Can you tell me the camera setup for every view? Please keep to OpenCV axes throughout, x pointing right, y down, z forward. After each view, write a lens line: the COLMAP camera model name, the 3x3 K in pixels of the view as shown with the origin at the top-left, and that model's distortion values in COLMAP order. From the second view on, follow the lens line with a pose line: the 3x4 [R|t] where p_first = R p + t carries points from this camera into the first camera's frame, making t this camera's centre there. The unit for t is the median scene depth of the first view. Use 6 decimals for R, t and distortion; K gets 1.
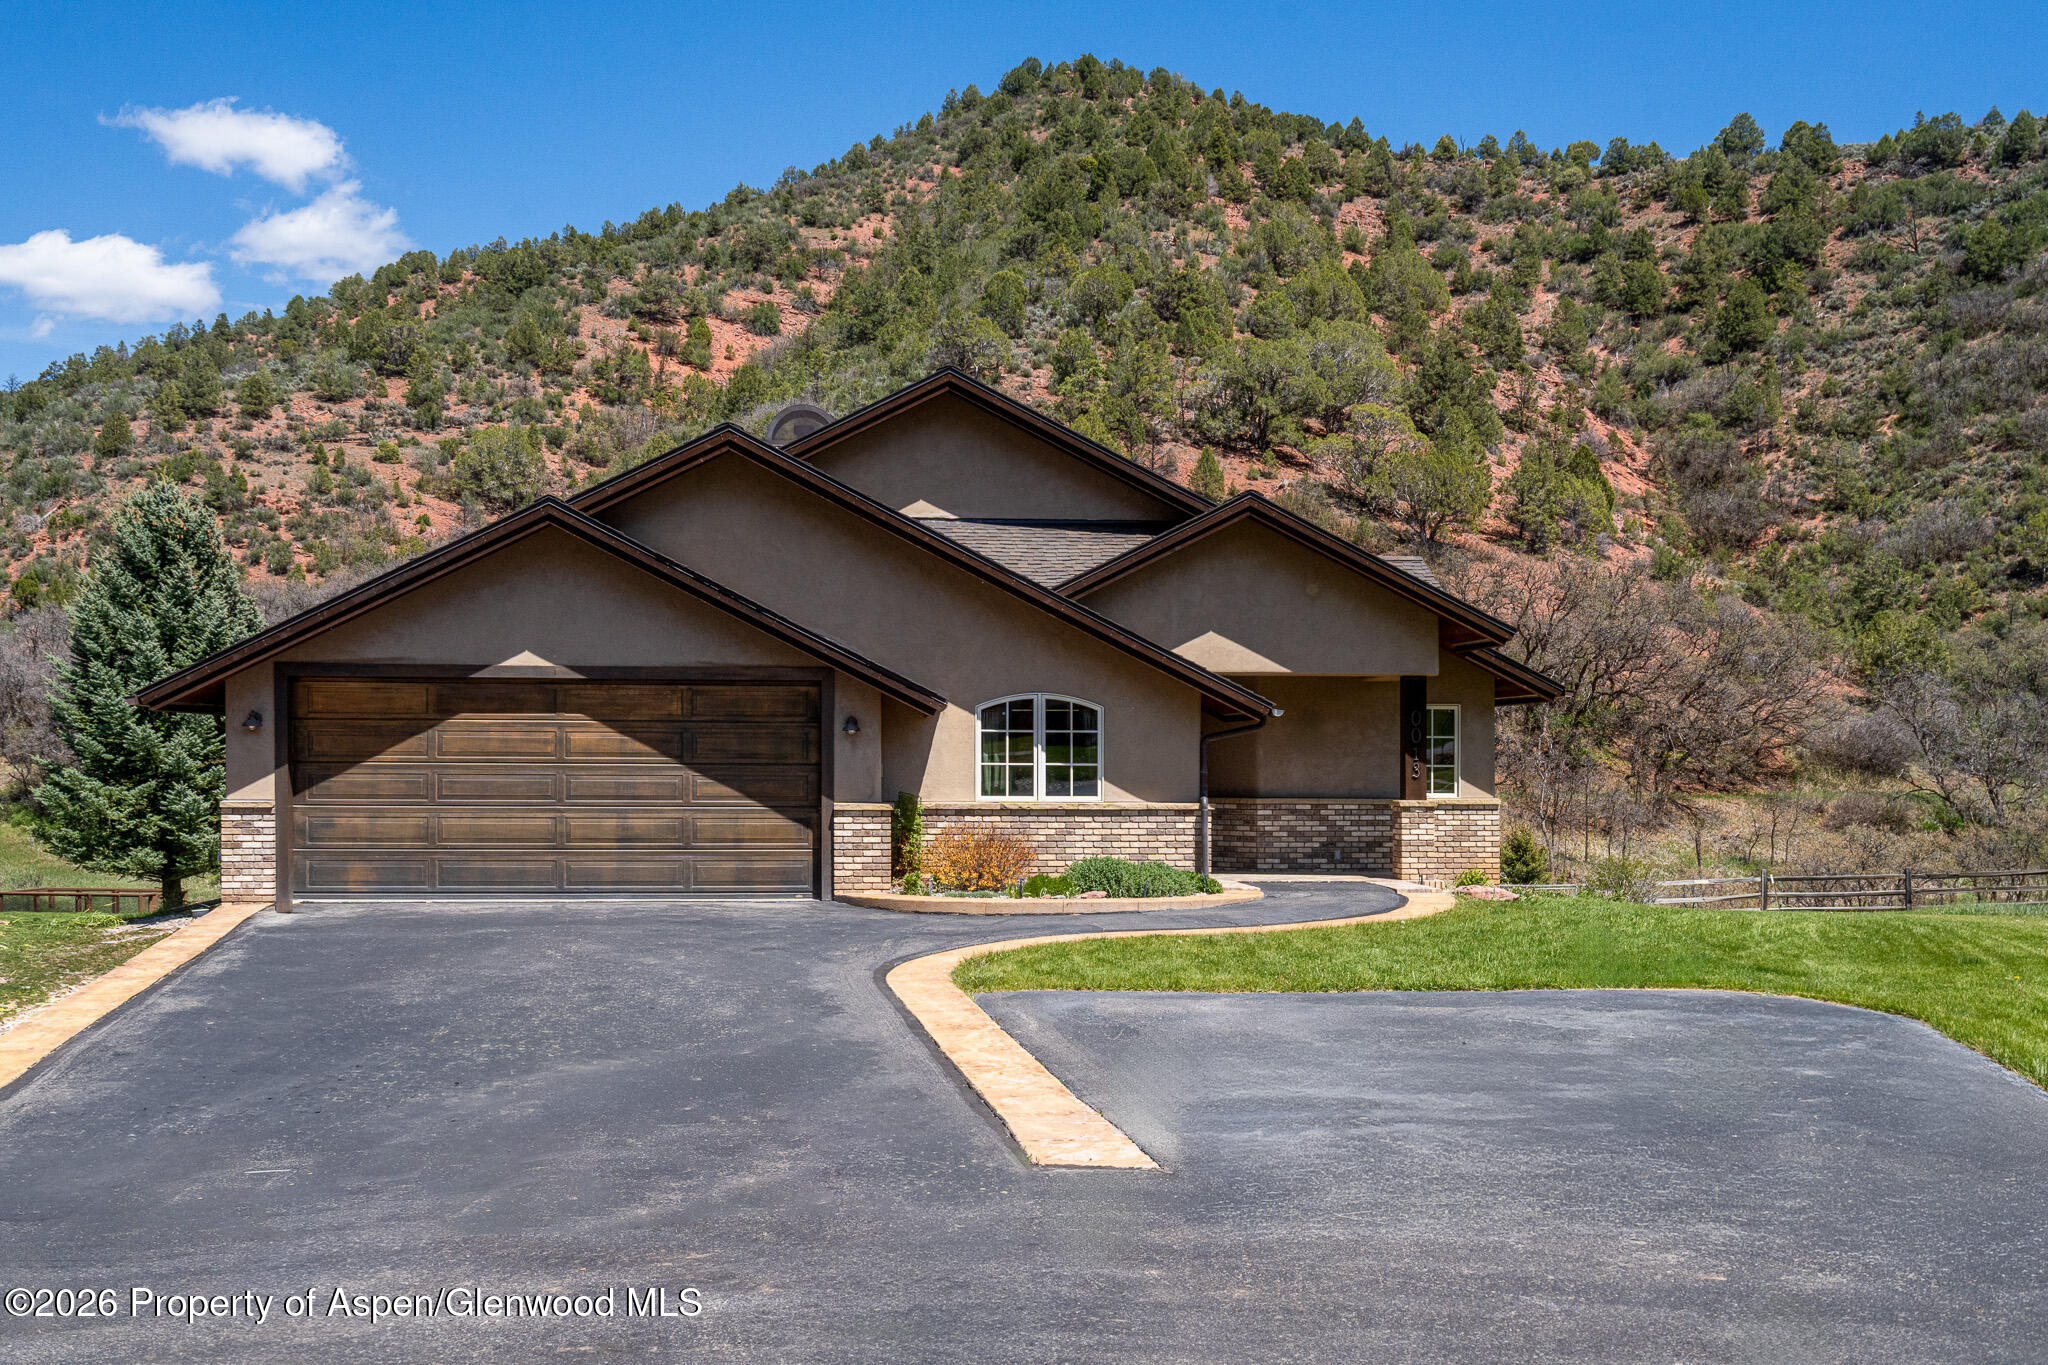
lens RADIAL K [[2052.8, 0, 1026.6], [0, 2052.8, 742.8], [0, 0, 1]] dist [0.050333, 0.000000]
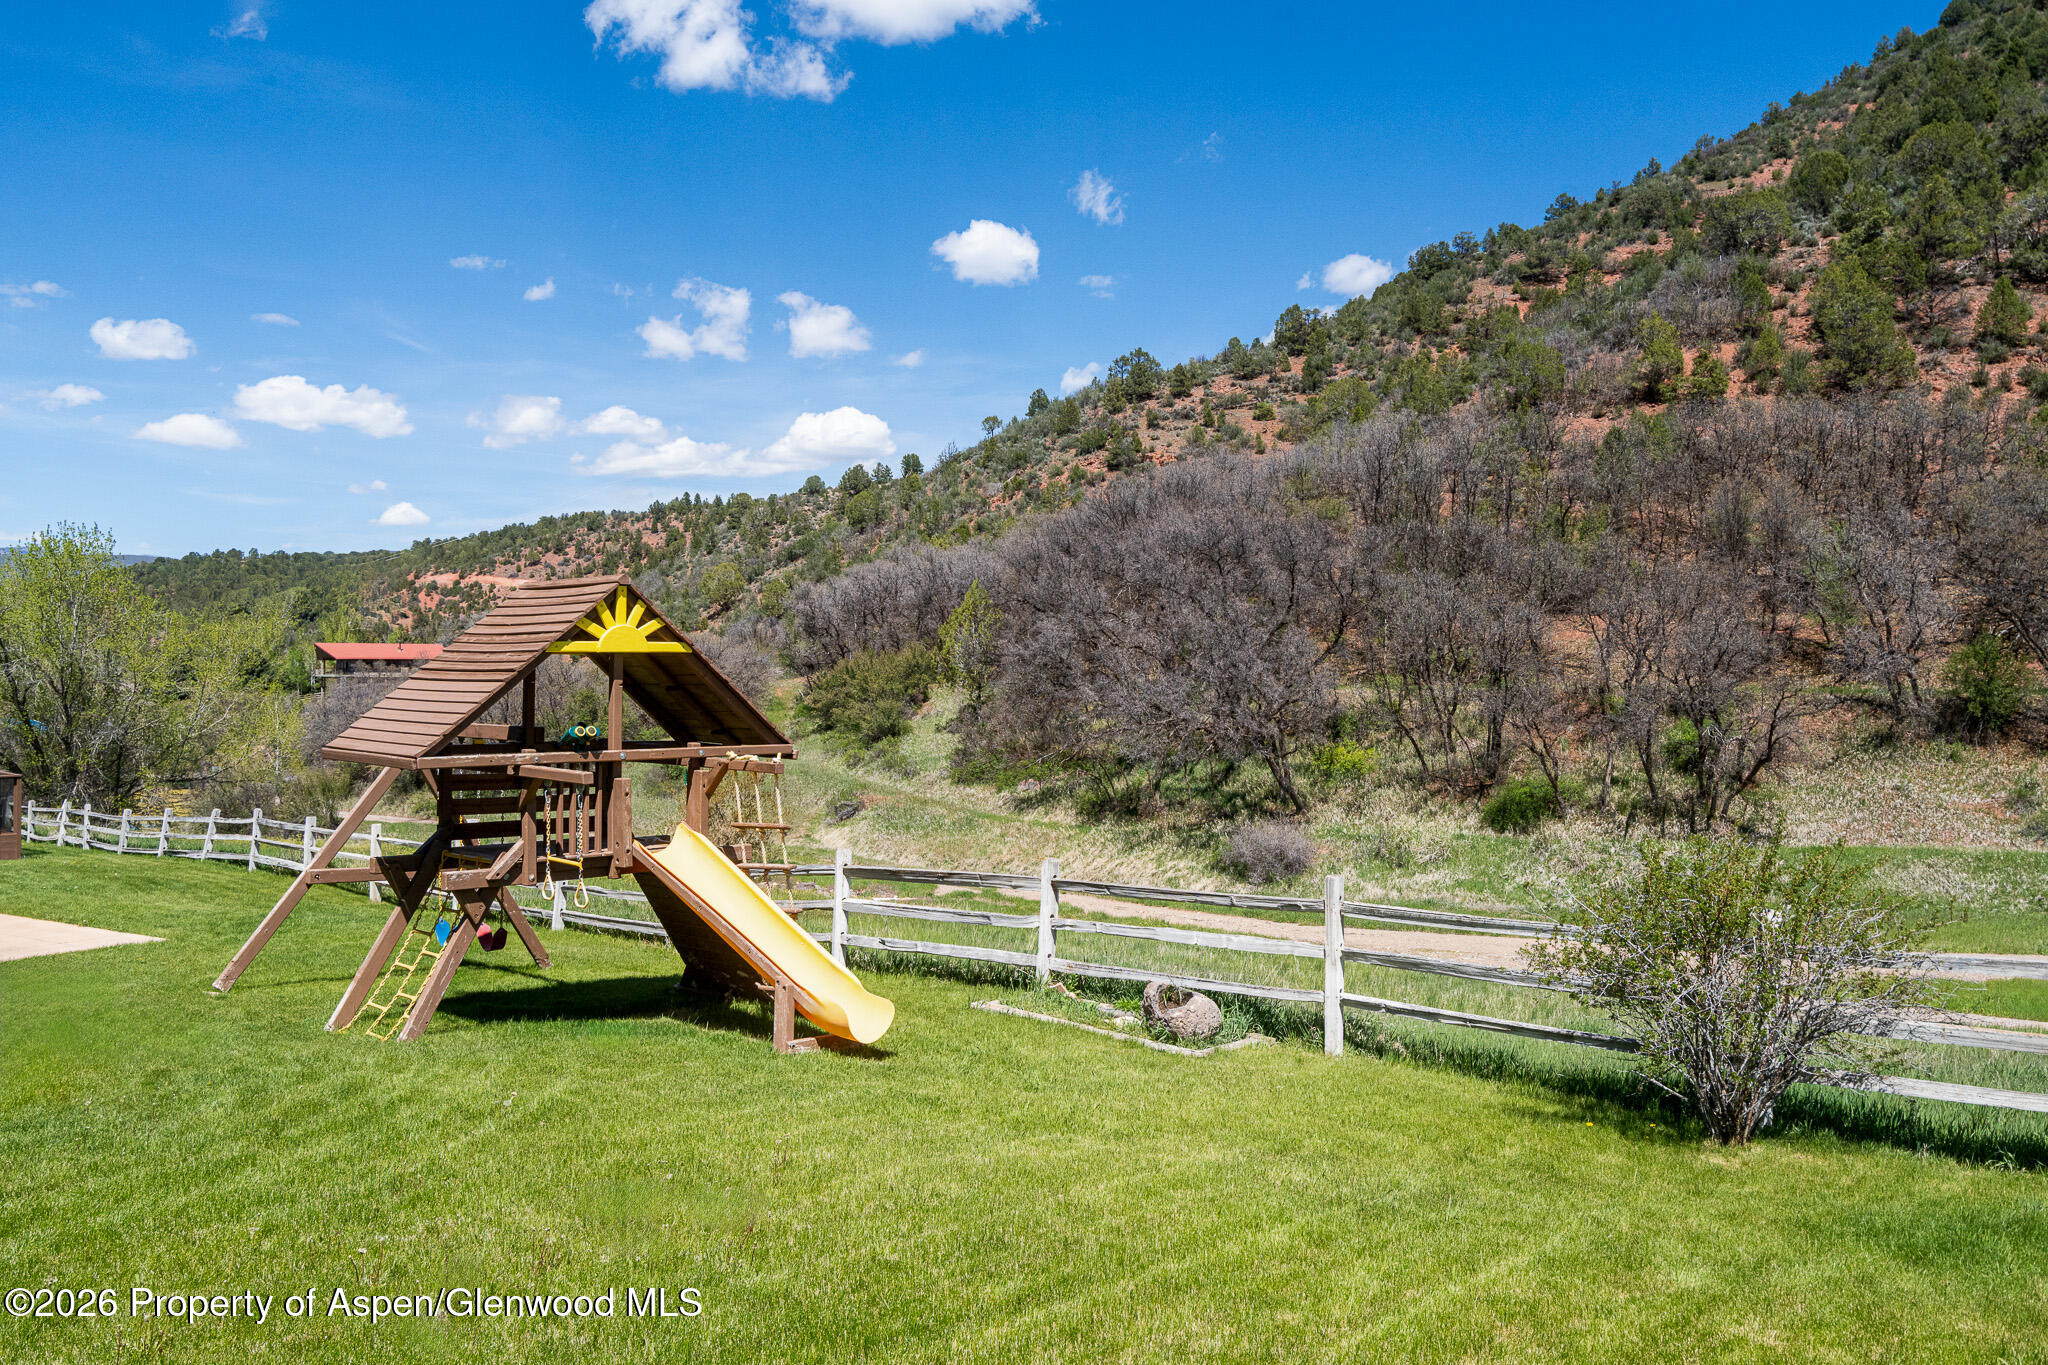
lens RADIAL K [[1516.4, 0, 1021.7], [0, 1516.4, 692.3], [0, 0, 1]] dist [0.002289, 0.010127]
pose [[0.826014, 0.003496, -0.563639, 0.070574], [0.007420, 0.999827, 0.017075, 0.007084], [0.563601, -0.018287, 0.825845, 0.172124]]
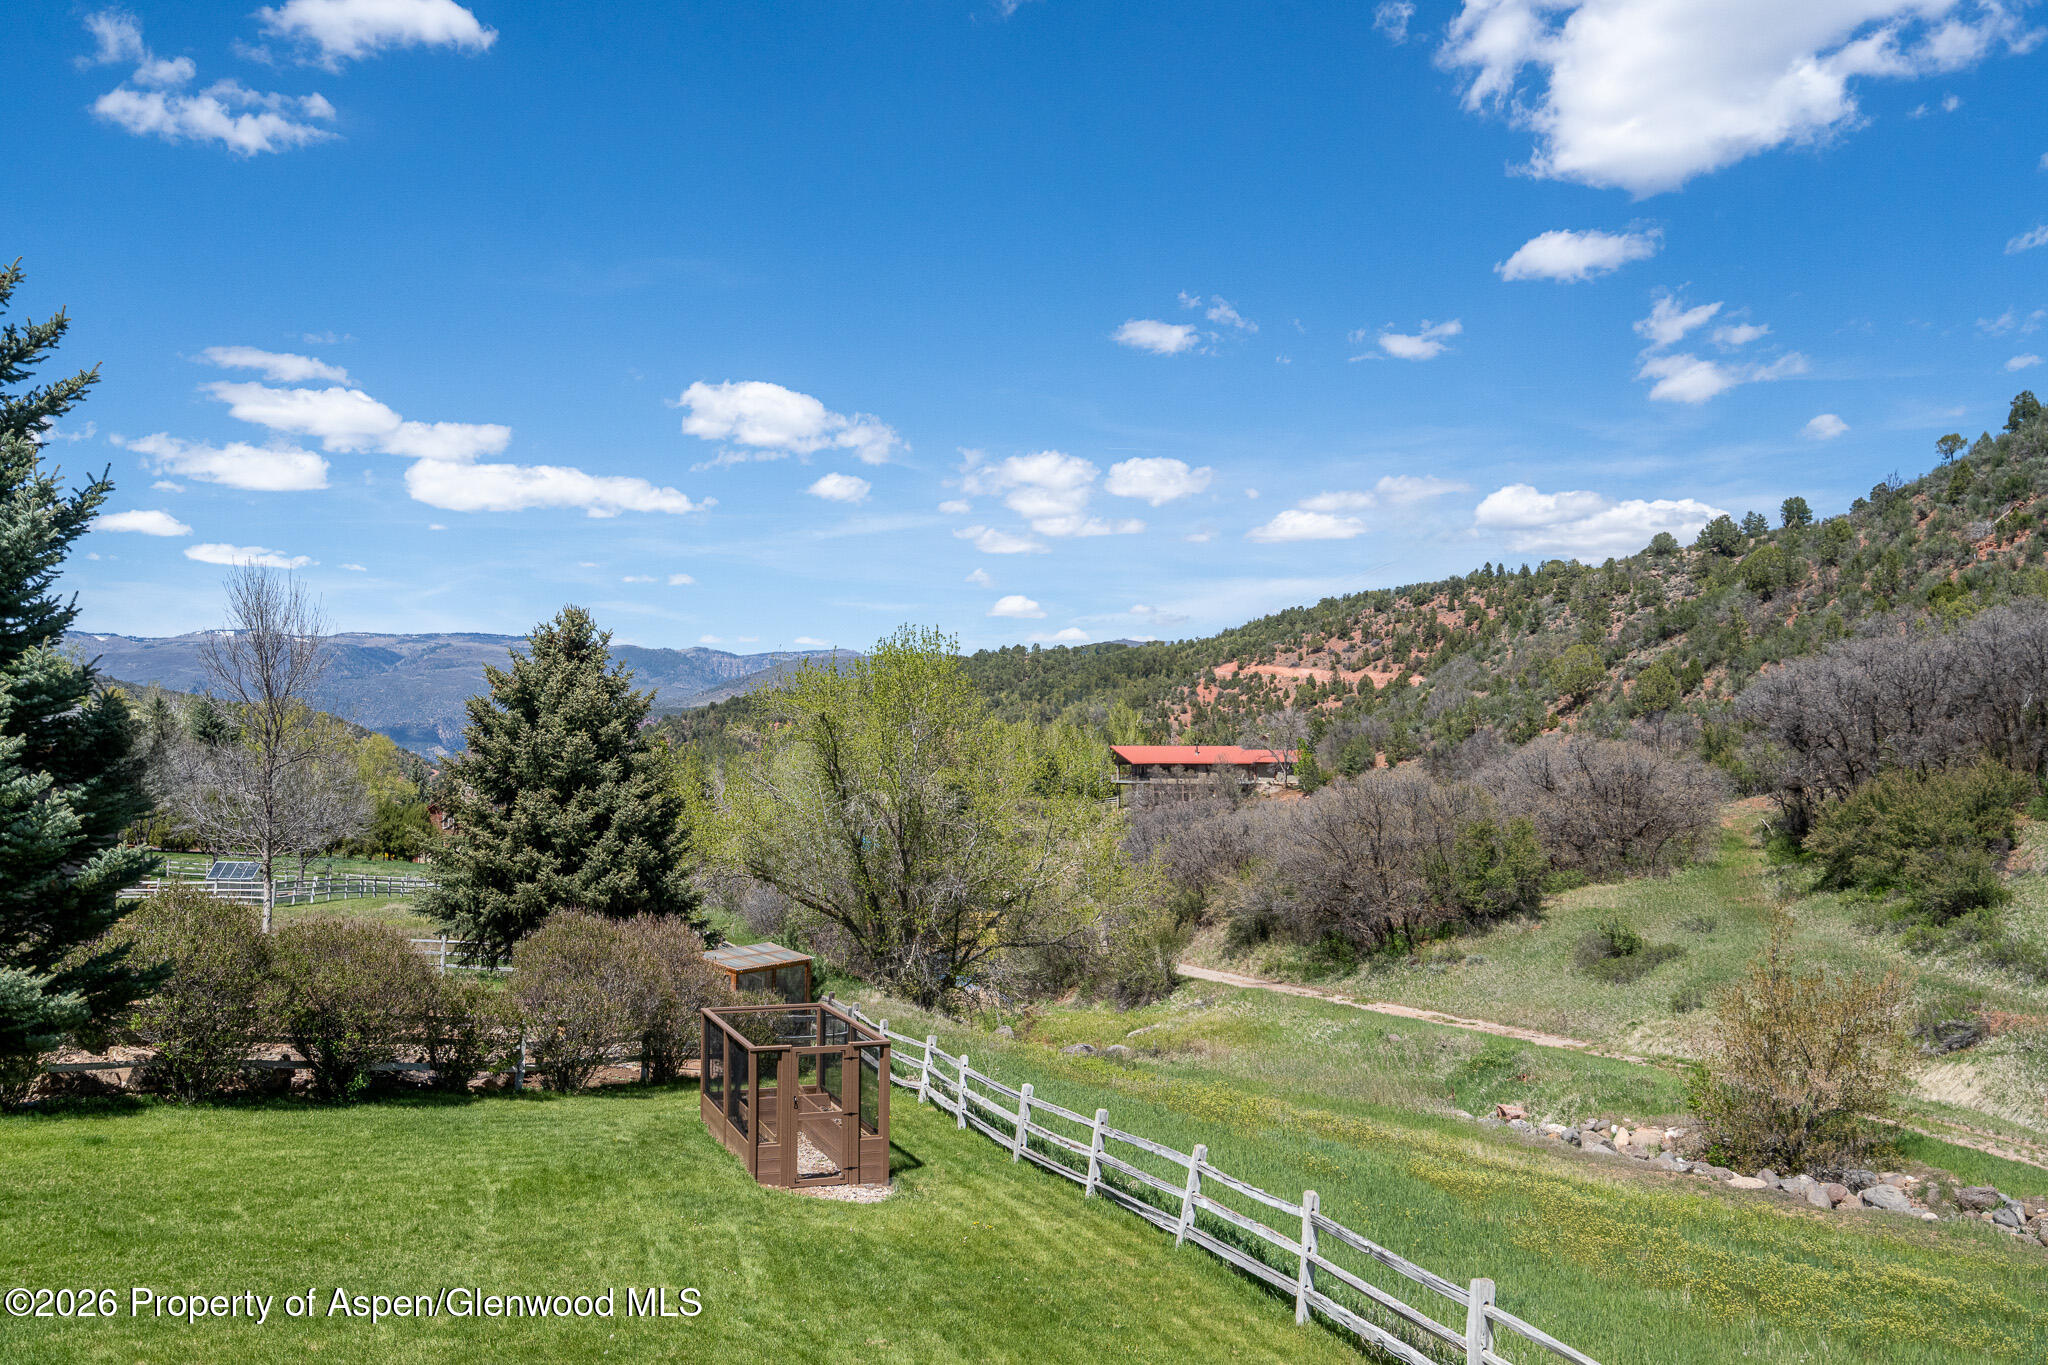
lens RADIAL K [[1703.3, 0, 1013.5], [0, 1703.3, 676.8], [0, 0, 1]] dist [0.025202, -0.008962]
pose [[0.474372, -0.049316, -0.878942, 0.000951], [0.006209, 0.998592, -0.052679, 0.000736], [0.880303, 0.019532, 0.474010, 0.197074]]
